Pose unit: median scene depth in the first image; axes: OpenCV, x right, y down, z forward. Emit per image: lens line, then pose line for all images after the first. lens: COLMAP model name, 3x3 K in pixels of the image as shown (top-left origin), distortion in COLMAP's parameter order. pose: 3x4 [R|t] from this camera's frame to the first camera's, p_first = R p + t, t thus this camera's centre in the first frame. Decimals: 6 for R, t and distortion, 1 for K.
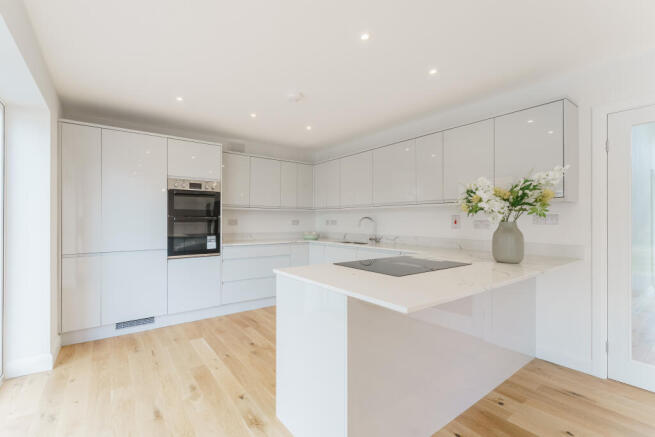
lens RADIAL K [[277.8, 0, 291.1], [0, 277.8, 218.6], [0, 0, 1]] dist [0.001368, 0.000153]
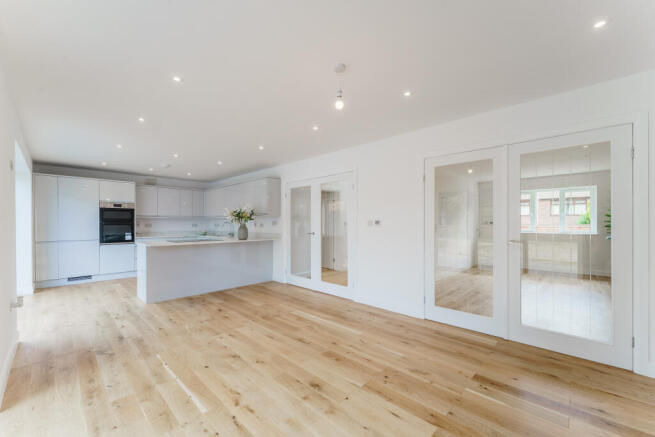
lens RADIAL K [[264.1, 0, 320.6], [0, 264.1, 223.8], [0, 0, 1]] dist [-0.001804, -0.000169]
pose [[0.978859, -0.005052, 0.204476, 0.624210], [0.003949, 0.999975, 0.005801, -0.001749], [-0.204500, -0.004871, 0.978854, -1.002511]]
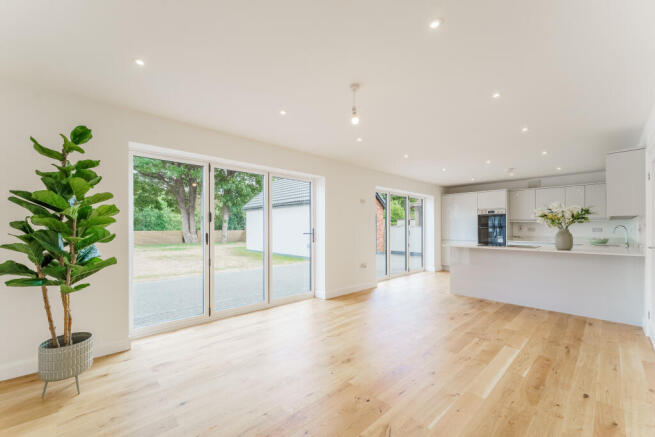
lens RADIAL K [[264.1, 0, 320.6], [0, 264.1, 223.8], [0, 0, 1]] dist [-0.001804, -0.000169]
pose [[0.146920, -0.020667, -0.988932, 1.469541], [0.004546, 0.999785, -0.020219, 0.006527], [0.989138, -0.001525, 0.146982, -0.587831]]
